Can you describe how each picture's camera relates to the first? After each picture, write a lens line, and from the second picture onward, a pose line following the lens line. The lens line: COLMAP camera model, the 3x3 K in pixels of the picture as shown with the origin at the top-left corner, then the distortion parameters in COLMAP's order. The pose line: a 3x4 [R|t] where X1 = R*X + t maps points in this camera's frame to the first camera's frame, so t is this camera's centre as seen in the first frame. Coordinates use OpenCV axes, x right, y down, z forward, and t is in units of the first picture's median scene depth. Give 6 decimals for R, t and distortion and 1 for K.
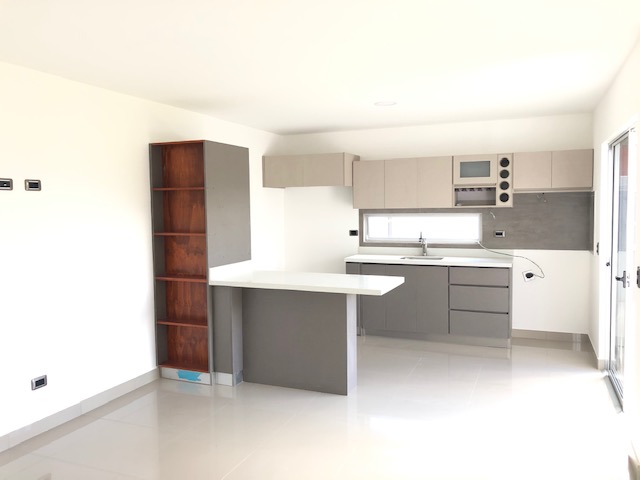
lens RADIAL K [[521.6, 0, 320.0], [0, 521.6, 240.0], [0, 0, 1]] dist [0.000706, -0.003551]
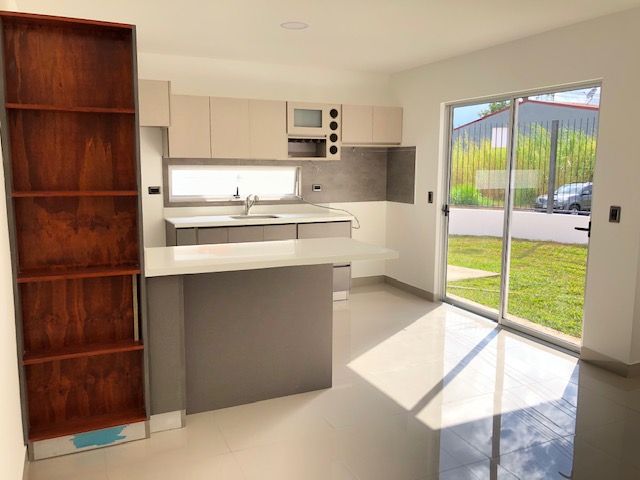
lens RADIAL K [[521.6, 0, 320.0], [0, 521.6, 240.0], [0, 0, 1]] dist [0.000706, -0.003551]
pose [[0.671075, -0.089273, 0.735995, -0.476867], [0.032220, 0.995298, 0.091348, -0.004343], [-0.740689, -0.037588, 0.670796, 0.420873]]
